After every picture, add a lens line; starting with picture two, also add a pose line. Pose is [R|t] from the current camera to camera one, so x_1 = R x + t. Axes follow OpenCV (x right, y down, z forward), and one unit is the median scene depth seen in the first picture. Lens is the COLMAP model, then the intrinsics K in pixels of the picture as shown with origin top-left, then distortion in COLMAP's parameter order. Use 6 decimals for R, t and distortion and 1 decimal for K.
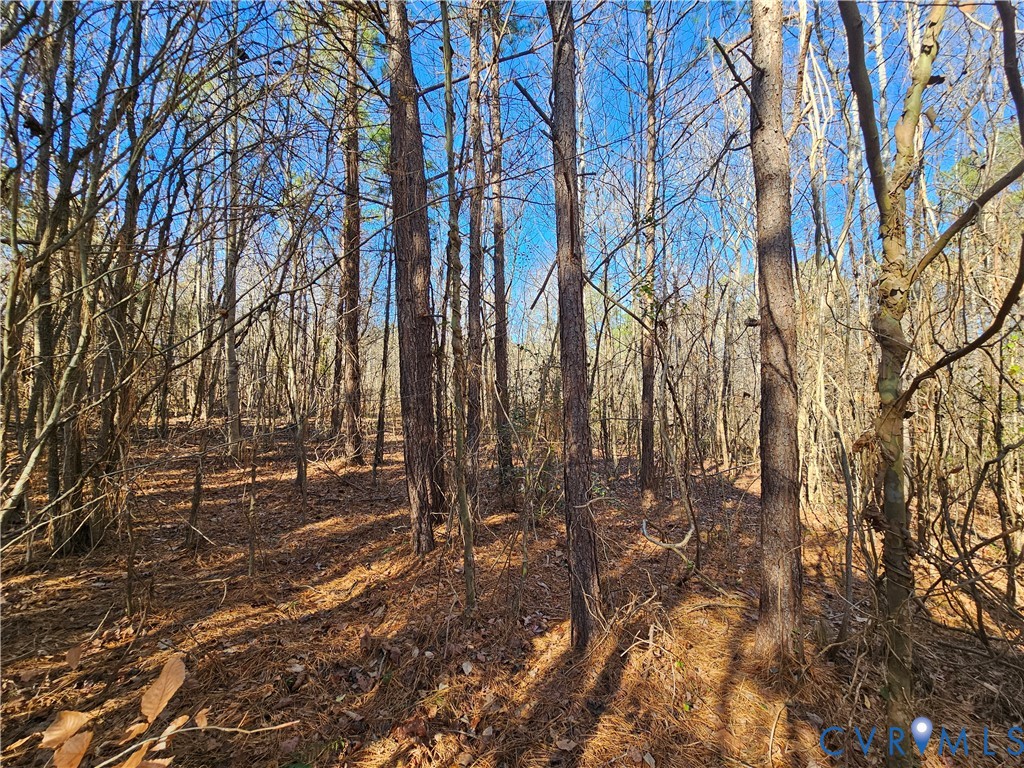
lens RADIAL K [[417.7, 0, 512.0], [0, 417.7, 384.0], [0, 0, 1]] dist [-0.005423, 0.004029]
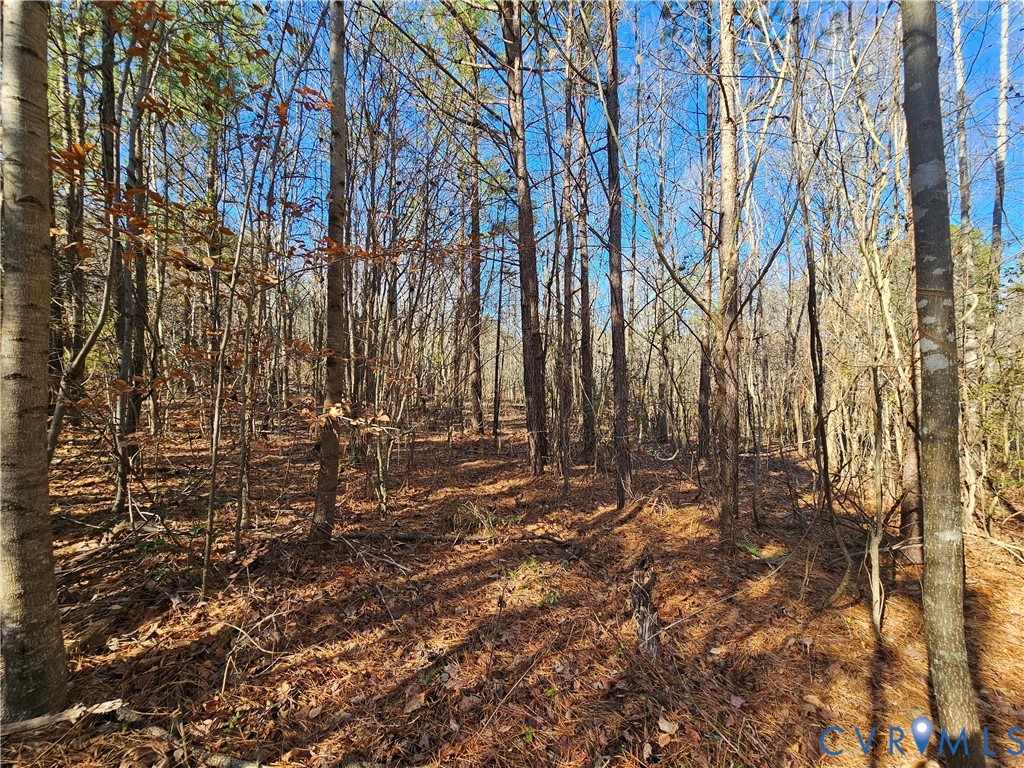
lens RADIAL K [[417.7, 0, 512.0], [0, 417.7, 384.0], [0, 0, 1]] dist [-0.005423, 0.004029]
pose [[0.977518, 0.002088, -0.210839, 0.040985], [0.004227, 0.999556, 0.029496, -0.022458], [0.210807, -0.029724, 0.977076, -0.622684]]
